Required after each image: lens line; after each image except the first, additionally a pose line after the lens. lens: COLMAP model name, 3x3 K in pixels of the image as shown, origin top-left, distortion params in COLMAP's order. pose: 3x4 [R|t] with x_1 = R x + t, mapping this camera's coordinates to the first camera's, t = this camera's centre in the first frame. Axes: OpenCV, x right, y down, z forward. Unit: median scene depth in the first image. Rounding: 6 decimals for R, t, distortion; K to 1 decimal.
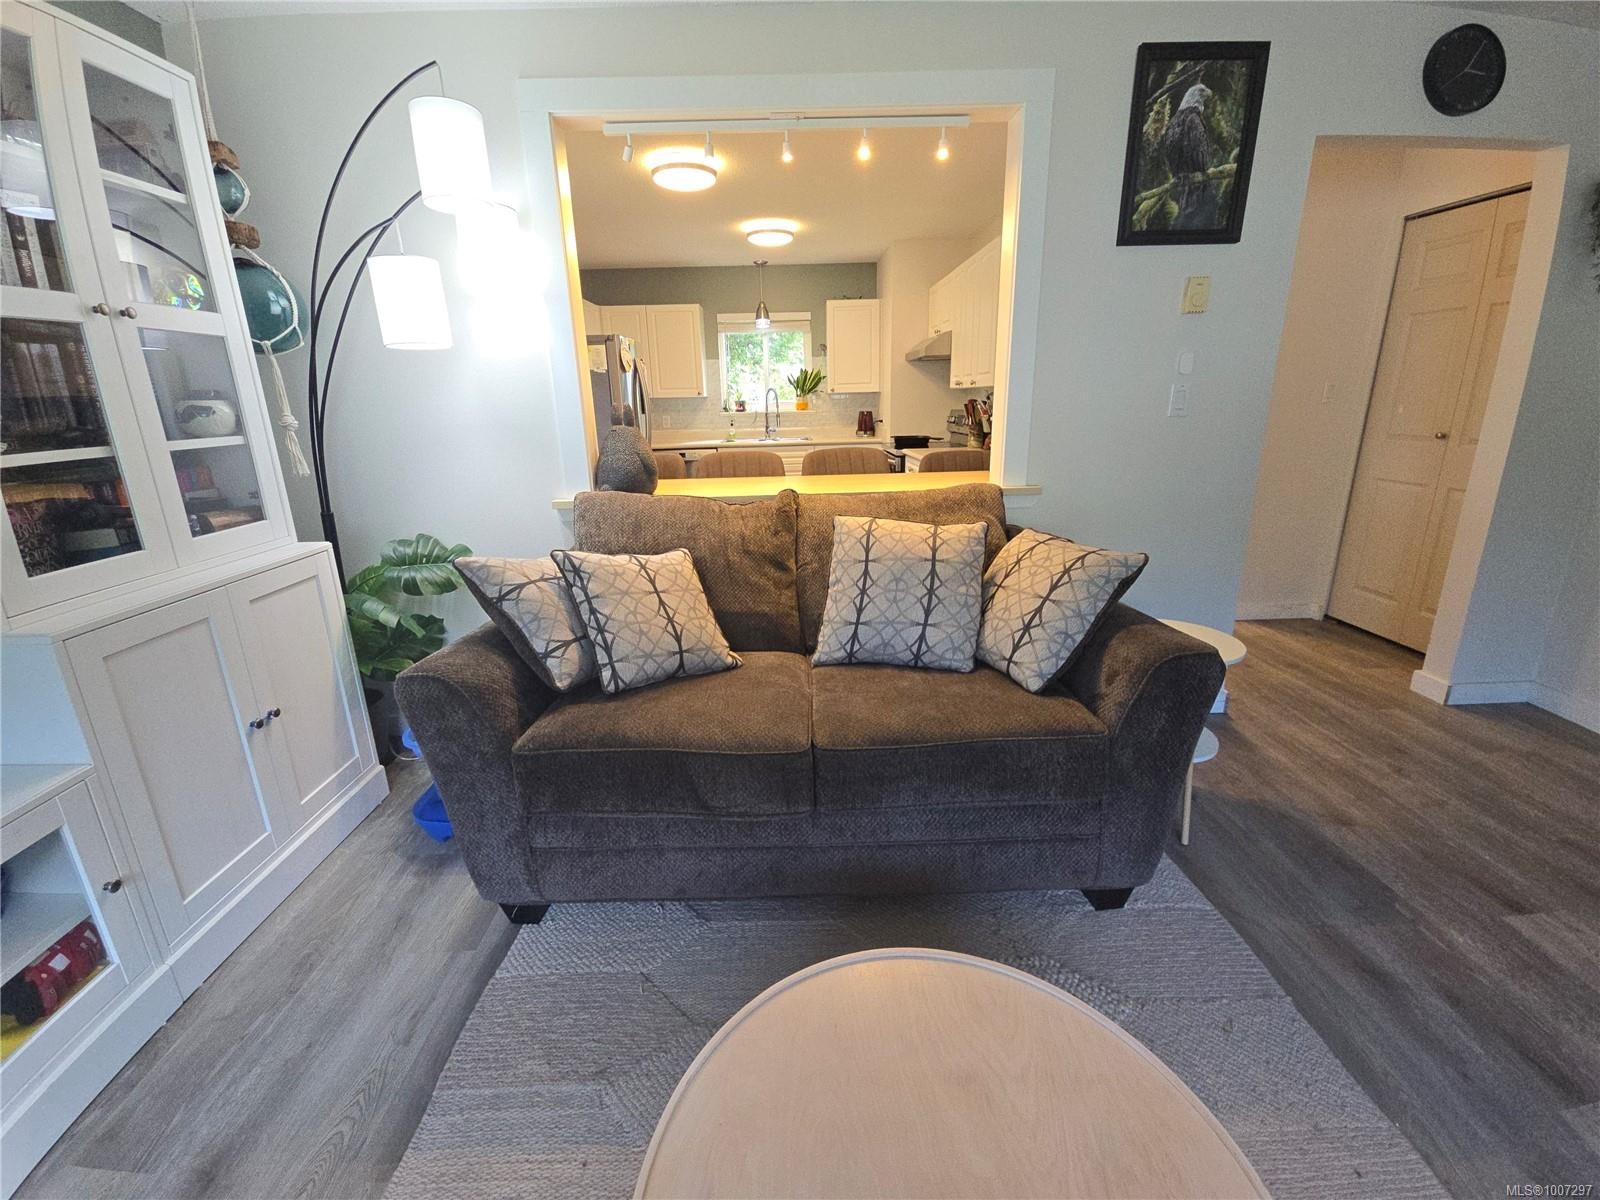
lens RADIAL K [[650.7, 0, 795.2], [0, 650.7, 585.2], [0, 0, 1]] dist [0.010060, -0.007431]
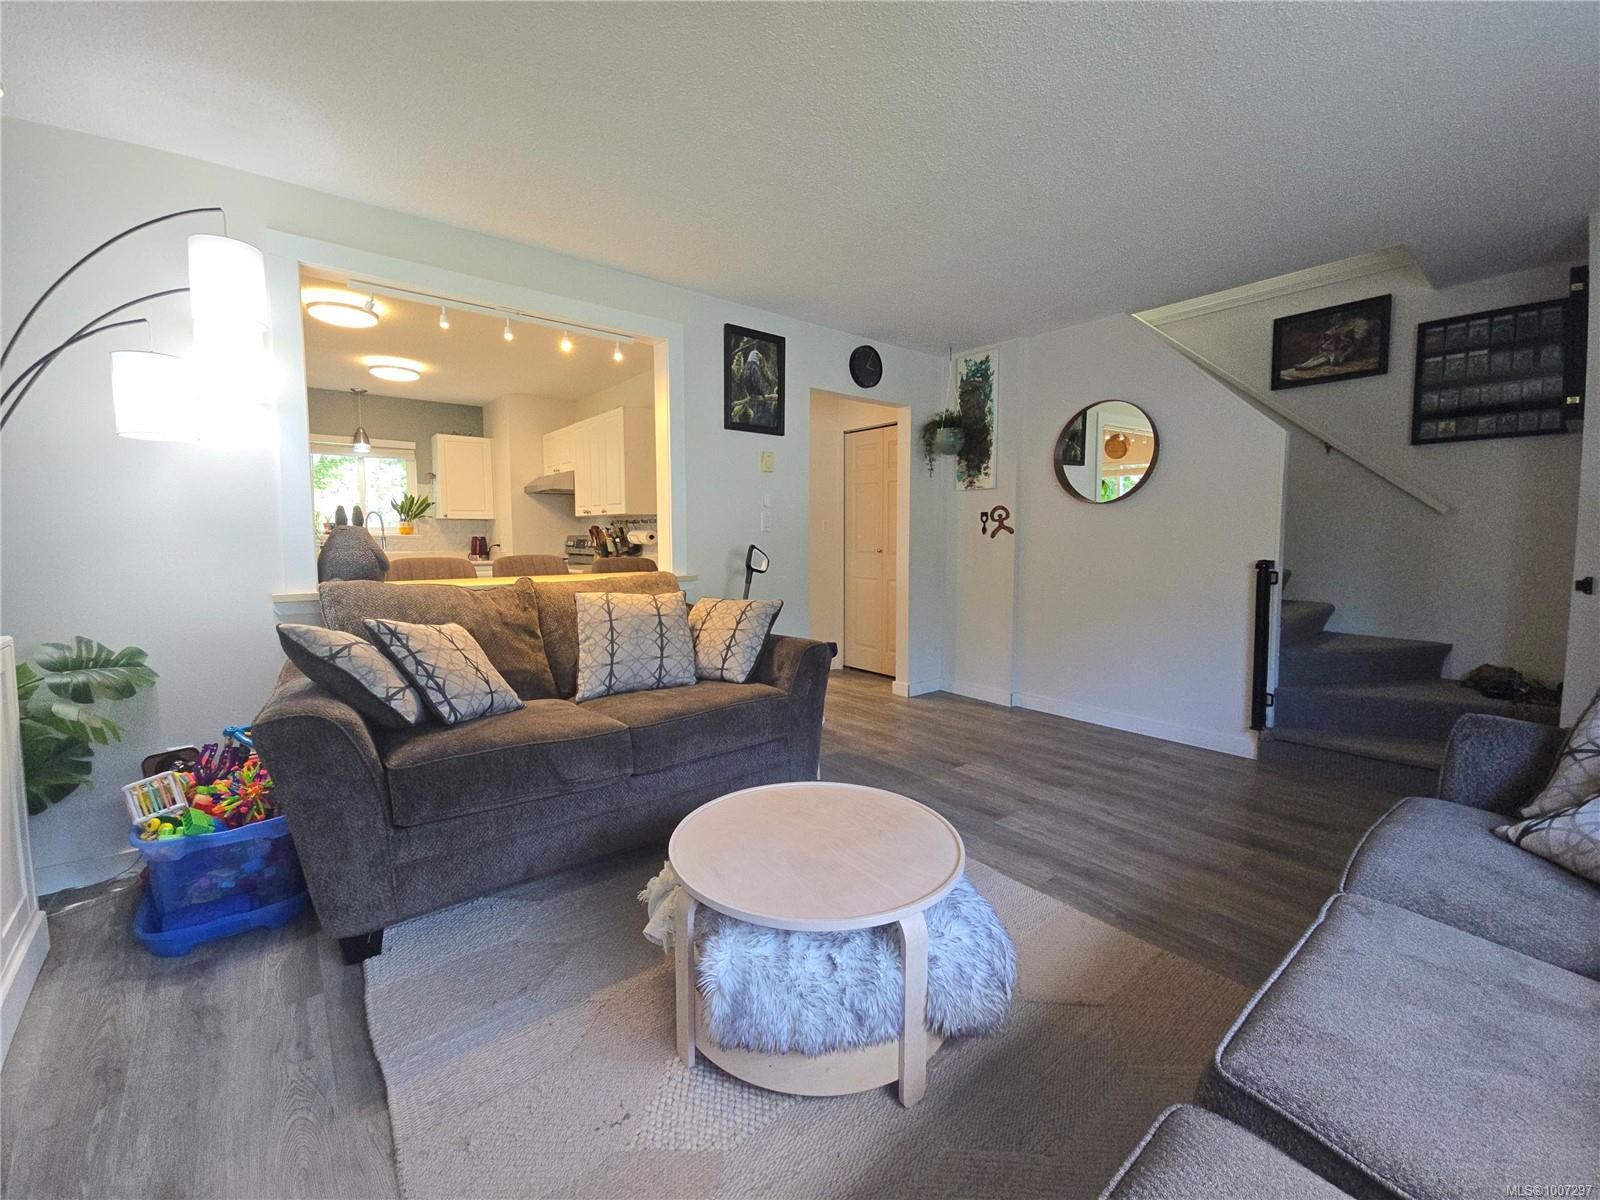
lens RADIAL K [[650.7, 0, 795.4], [0, 650.7, 585.6], [0, 0, 1]] dist [0.010060, -0.007431]
pose [[0.789143, -0.022196, 0.613809, -0.401983], [0.150471, 0.975880, -0.158164, 0.157878], [-0.595493, 0.217175, 0.773449, -0.302637]]
